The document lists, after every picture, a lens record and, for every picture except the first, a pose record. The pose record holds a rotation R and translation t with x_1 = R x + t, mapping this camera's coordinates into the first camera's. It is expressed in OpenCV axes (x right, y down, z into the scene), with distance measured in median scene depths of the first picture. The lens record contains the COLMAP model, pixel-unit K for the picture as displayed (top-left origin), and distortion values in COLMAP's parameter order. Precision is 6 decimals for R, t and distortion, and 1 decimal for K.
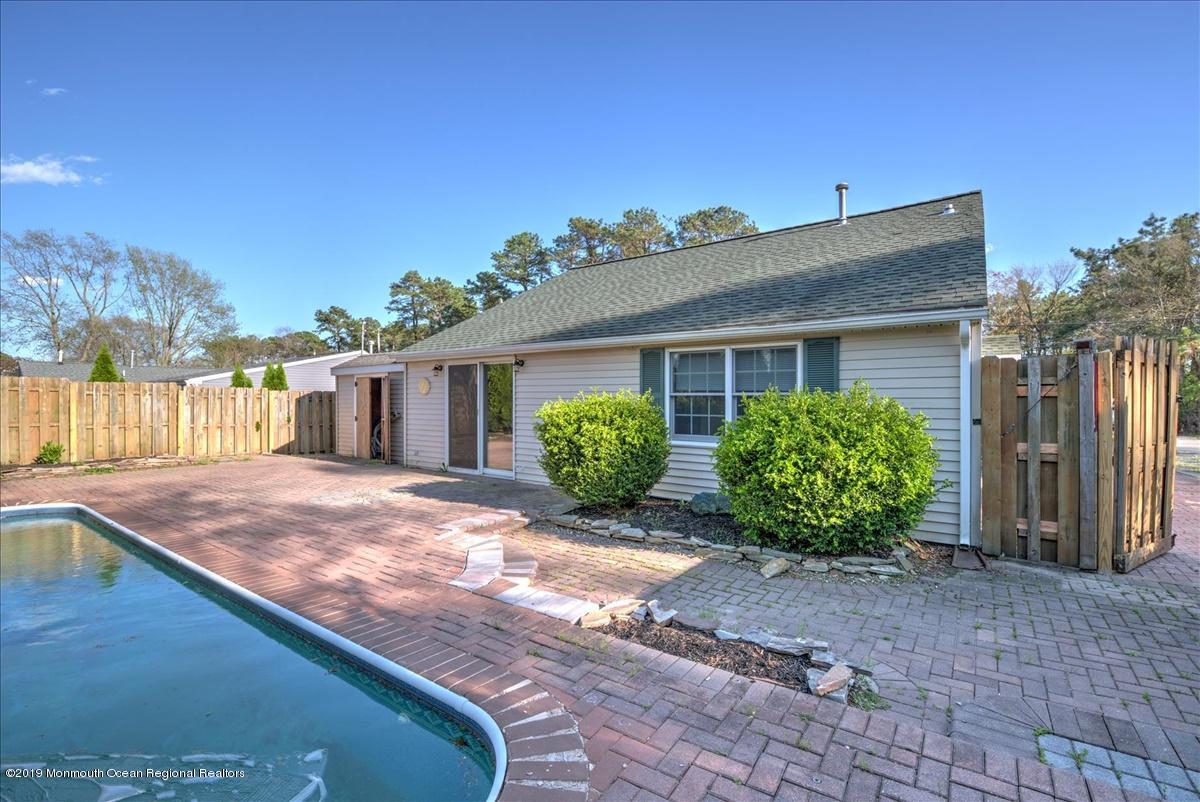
lens RADIAL K [[518.4, 0, 606.8], [0, 518.4, 400.6], [0, 0, 1]] dist [0.000059, -0.009666]
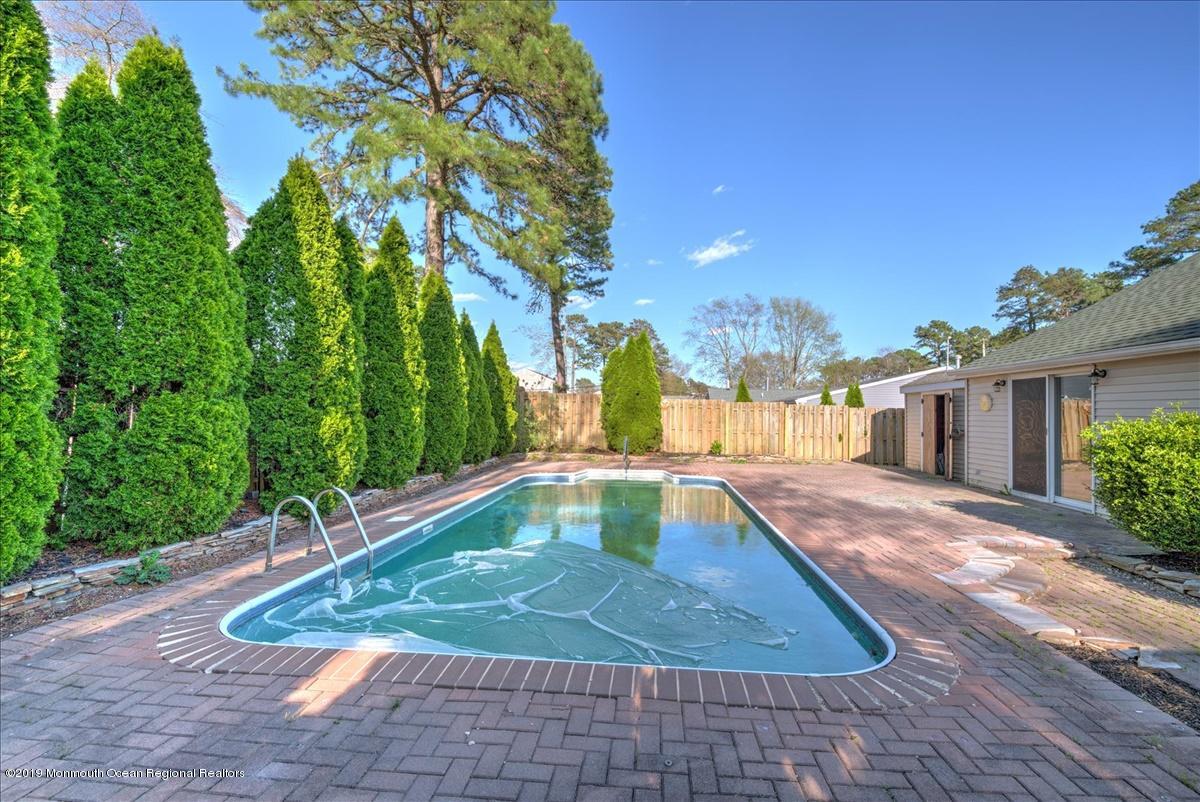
lens RADIAL K [[518.4, 0, 606.8], [0, 518.4, 400.6], [0, 0, 1]] dist [0.000059, -0.009666]
pose [[0.493159, -0.014119, -0.869825, 0.132174], [-0.014252, 0.999603, -0.024306, 0.001255], [0.869823, 0.024384, 0.492761, -0.078995]]
